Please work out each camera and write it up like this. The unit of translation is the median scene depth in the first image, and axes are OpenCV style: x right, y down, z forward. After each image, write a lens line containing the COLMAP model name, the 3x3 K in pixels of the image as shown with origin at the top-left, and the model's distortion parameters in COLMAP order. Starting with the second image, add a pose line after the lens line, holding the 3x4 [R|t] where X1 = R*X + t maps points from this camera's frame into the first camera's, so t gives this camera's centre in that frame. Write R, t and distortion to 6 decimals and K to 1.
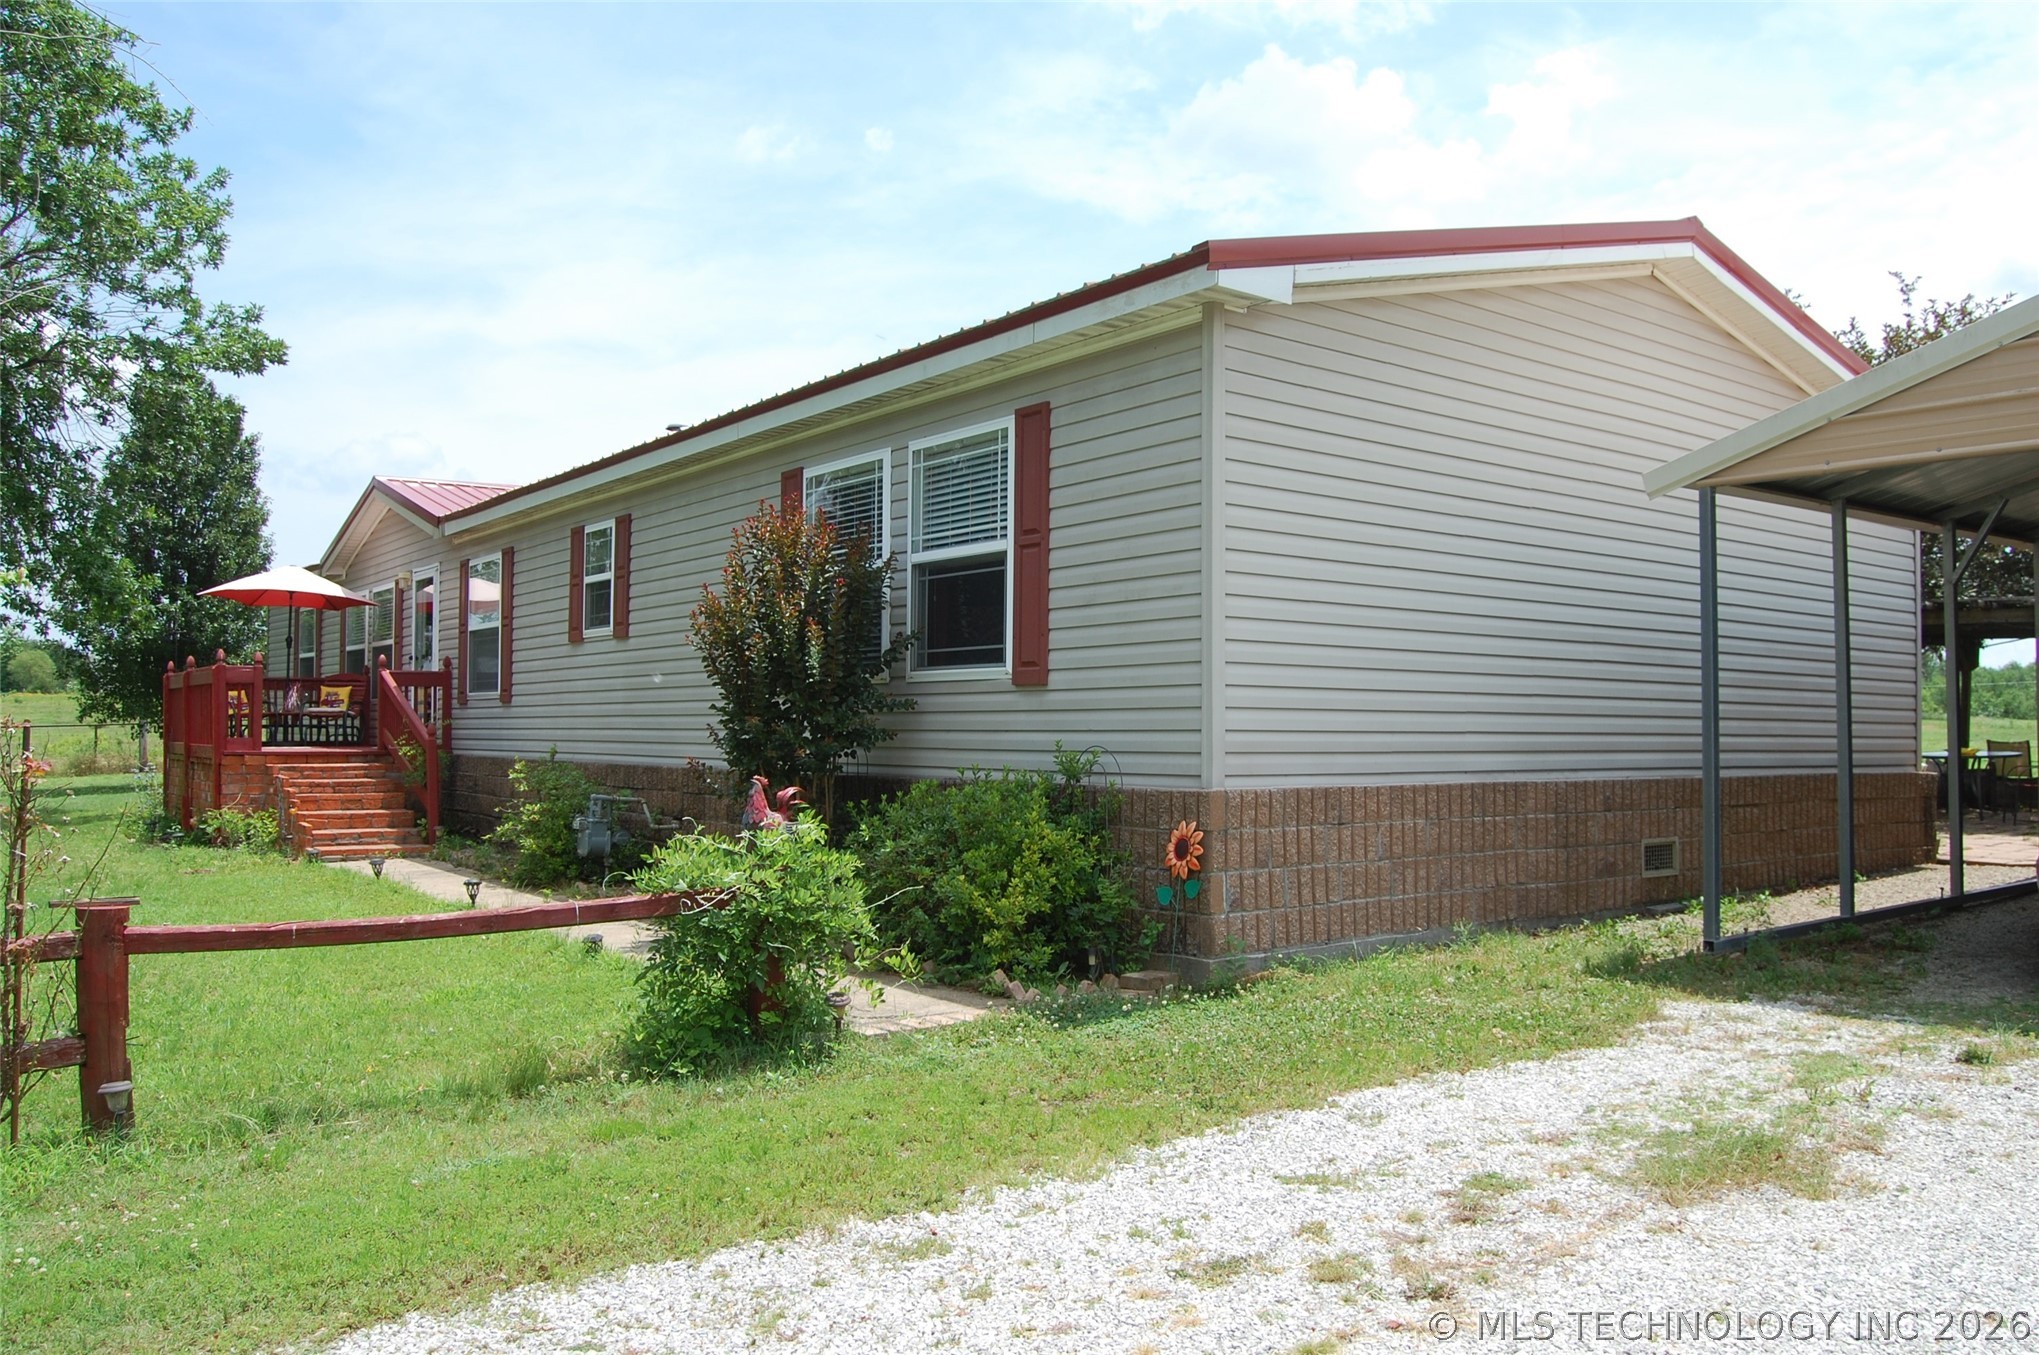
lens RADIAL K [[1578.1, 0, 1065.8], [0, 1578.1, 682.1], [0, 0, 1]] dist [-0.099552, 0.042655]
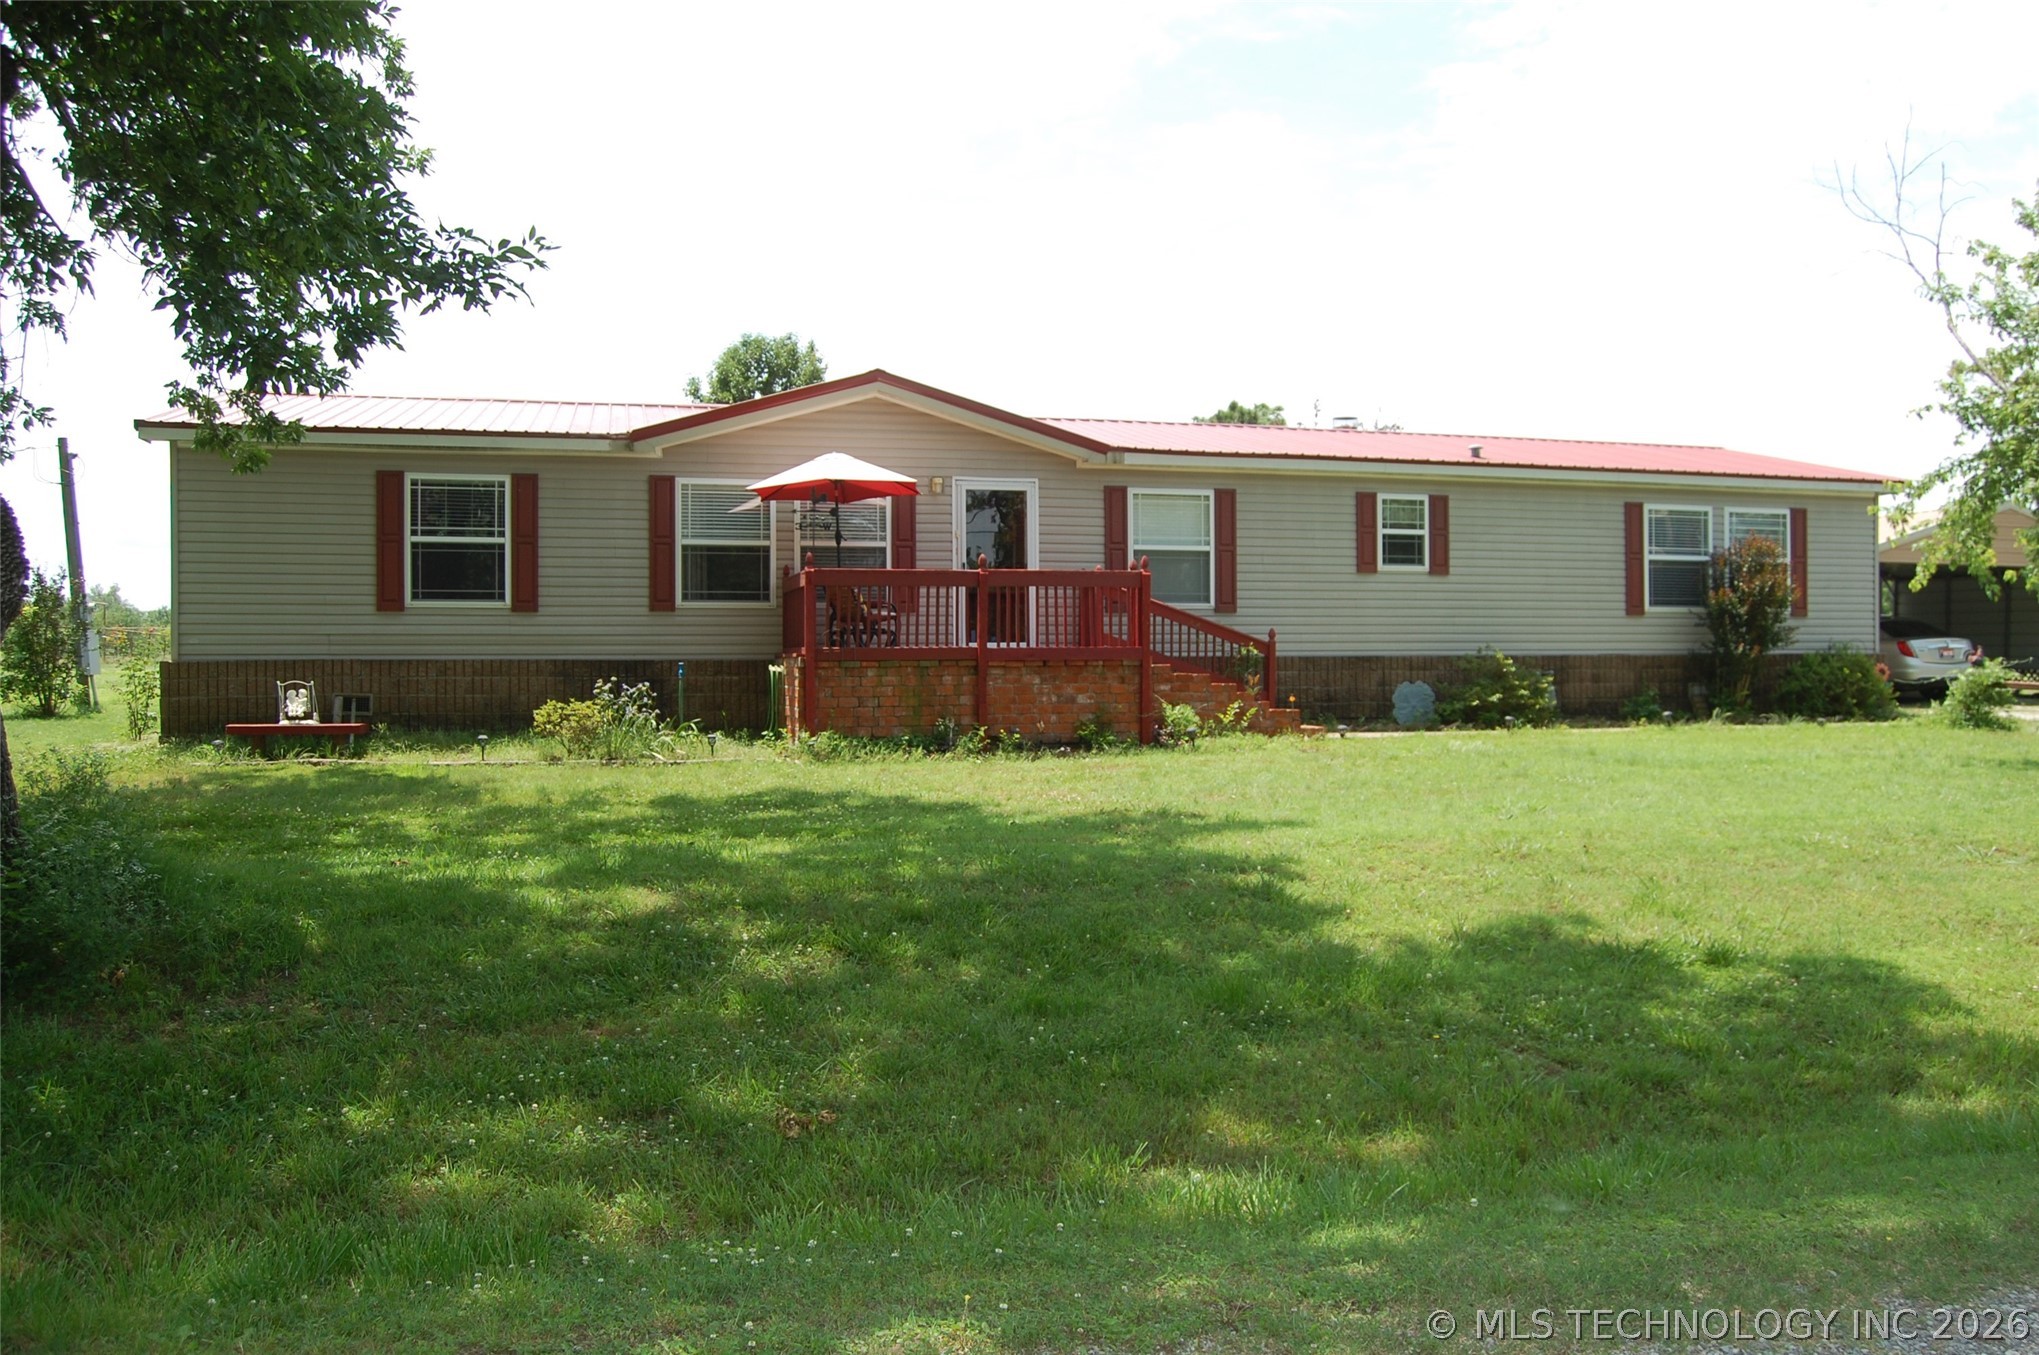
lens RADIAL K [[1578.1, 0, 1065.8], [0, 1578.1, 682.1], [0, 0, 1]] dist [-0.099552, 0.042655]
pose [[0.399019, -0.010577, 0.916881, -1.909521], [-0.020937, 0.999568, 0.020642, 0.055593], [-0.916703, -0.027434, 0.398625, 0.729356]]
